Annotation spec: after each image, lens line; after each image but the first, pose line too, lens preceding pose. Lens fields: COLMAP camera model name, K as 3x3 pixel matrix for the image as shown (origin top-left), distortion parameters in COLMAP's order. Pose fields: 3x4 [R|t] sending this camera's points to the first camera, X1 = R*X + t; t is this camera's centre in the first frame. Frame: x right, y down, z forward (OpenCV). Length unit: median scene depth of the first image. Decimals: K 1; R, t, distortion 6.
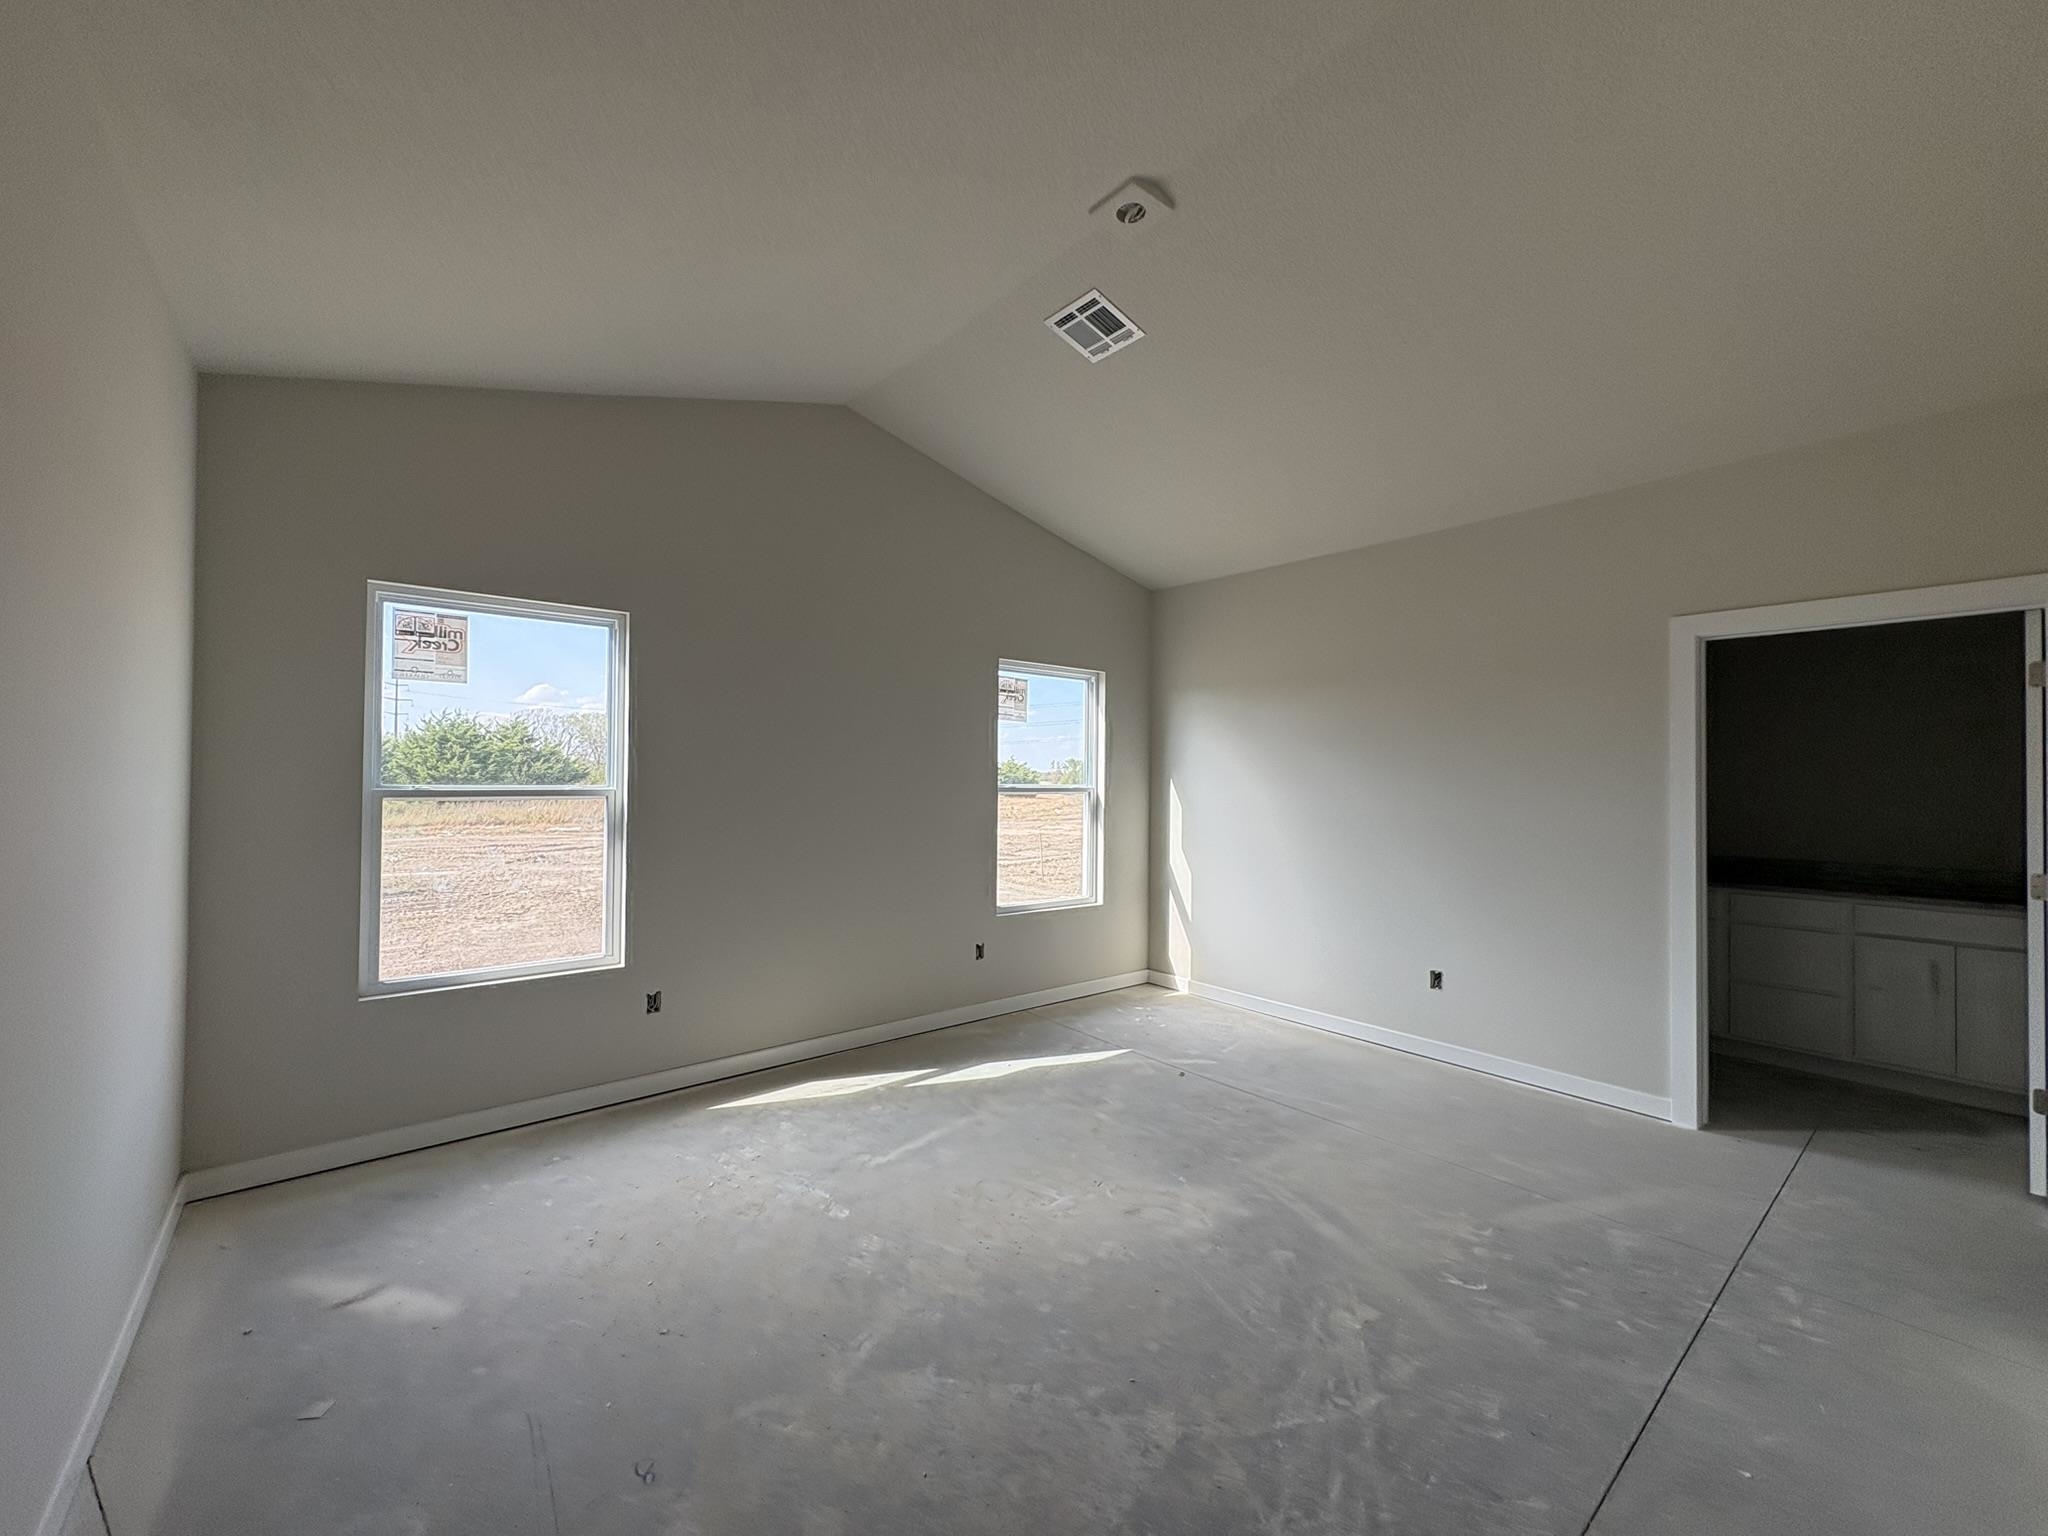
lens RADIAL K [[803.3, 0, 1014.4], [0, 803.3, 769.0], [0, 0, 1]] dist [0.001032, 0.000578]
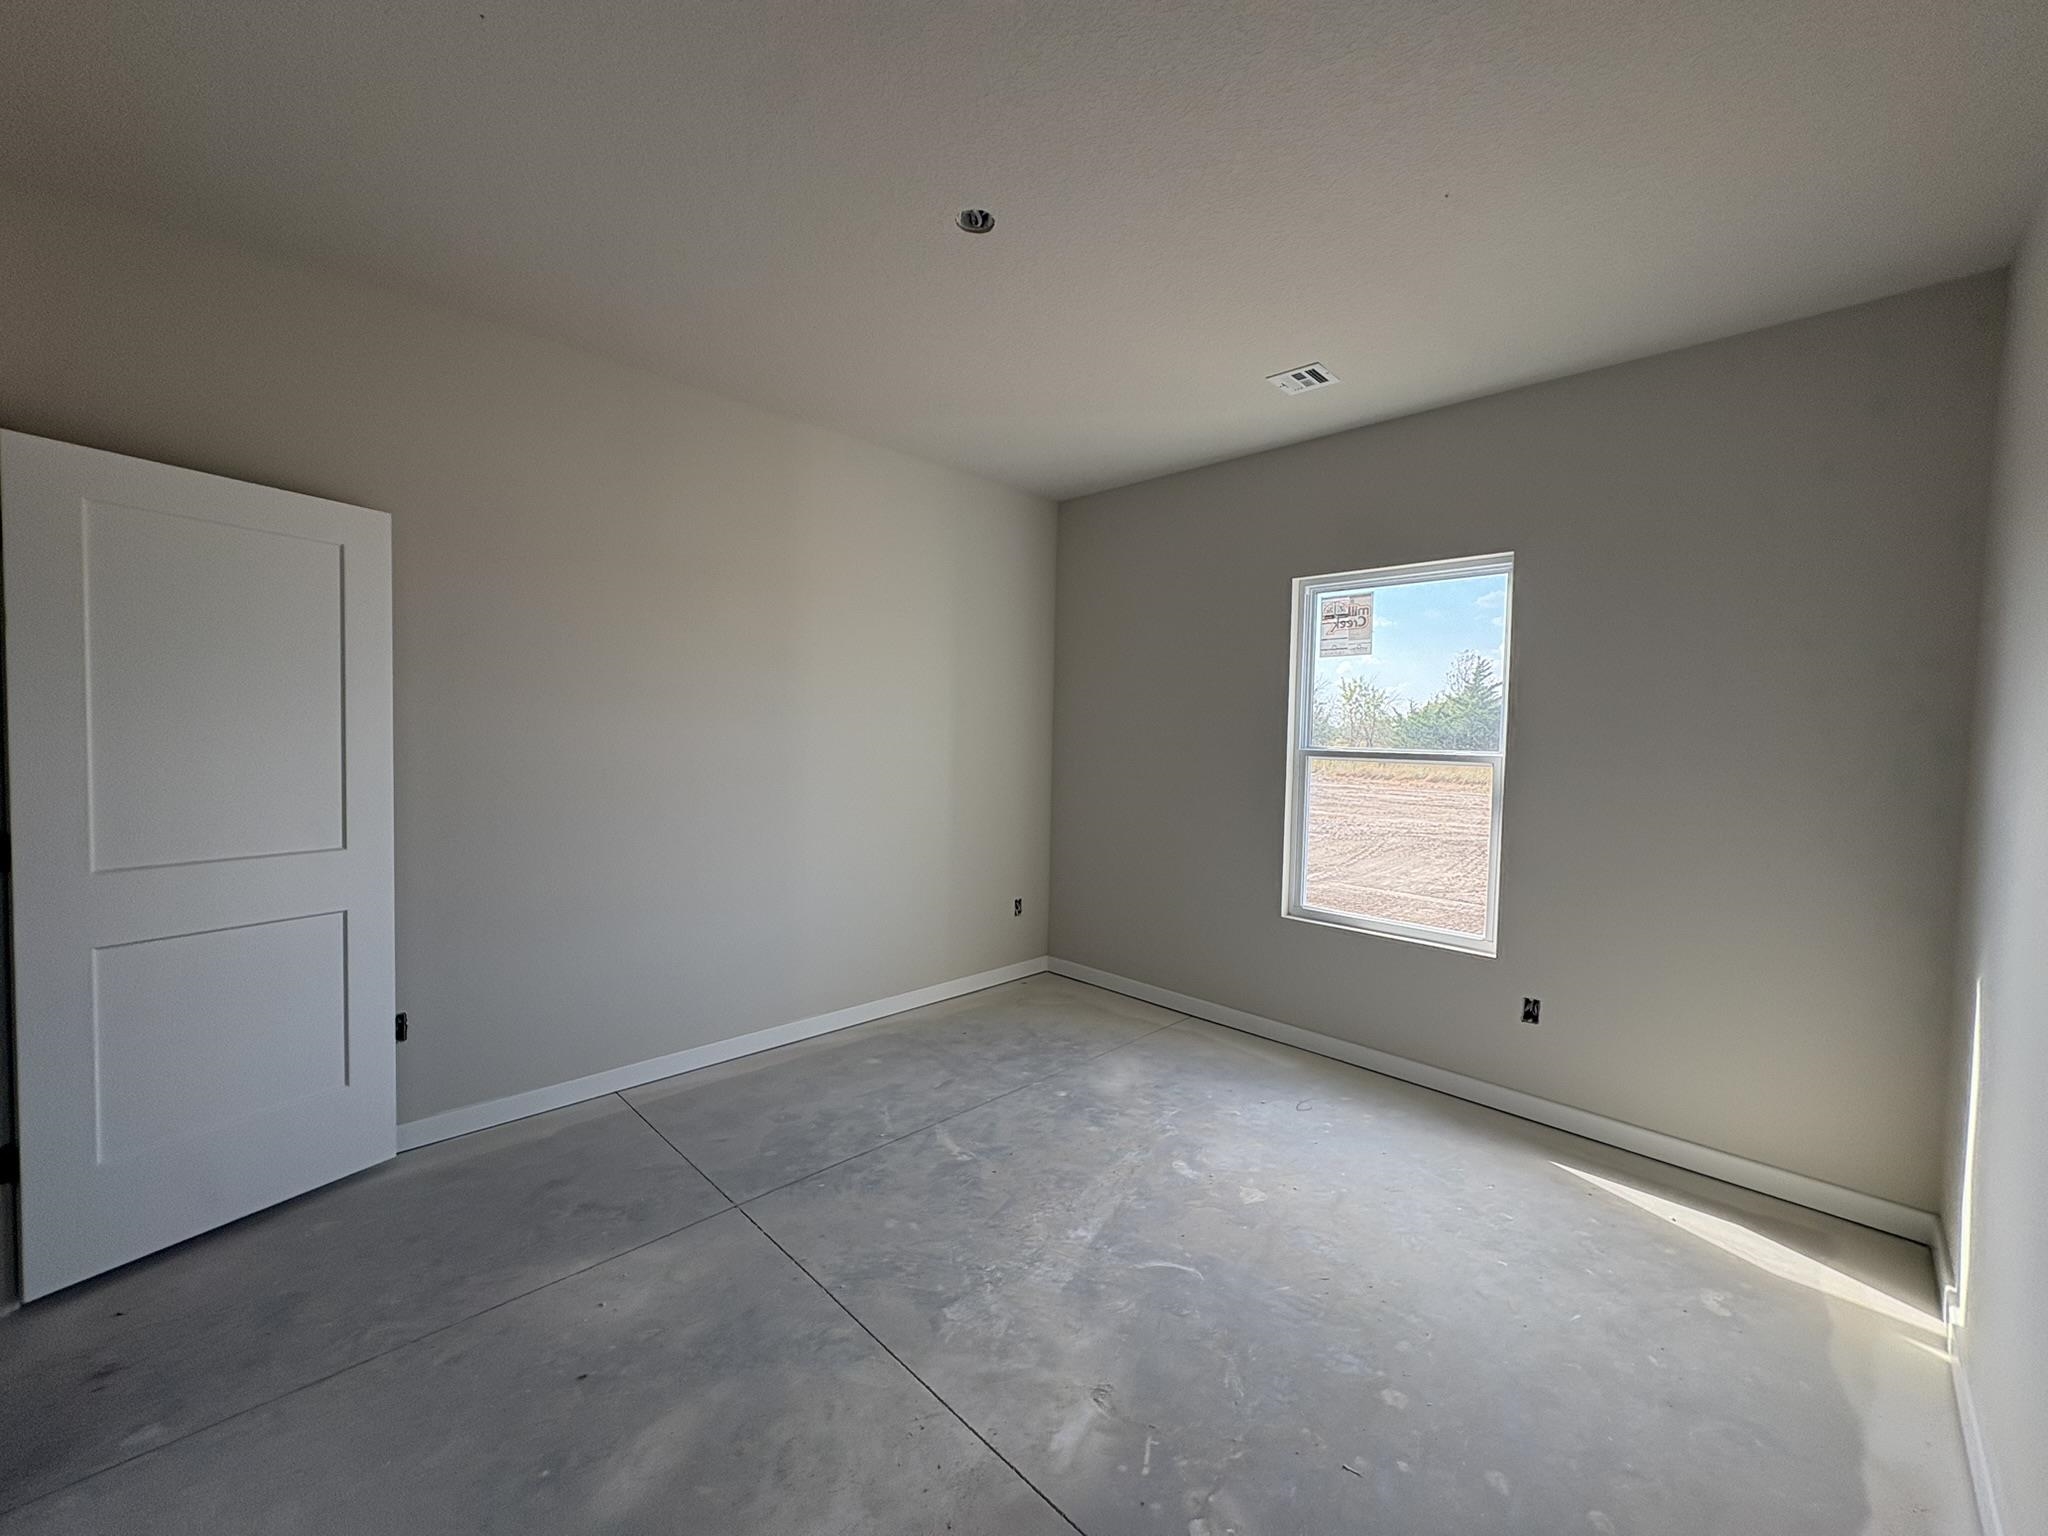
lens RADIAL K [[803.3, 0, 1014.4], [0, 803.3, 769.0], [0, 0, 1]] dist [0.001032, 0.000578]
pose [[0.090360, 0.040255, -0.995095, 0.377240], [-0.010454, 0.999166, 0.039470, 0.010996], [0.995854, 0.006837, 0.090705, 0.436435]]
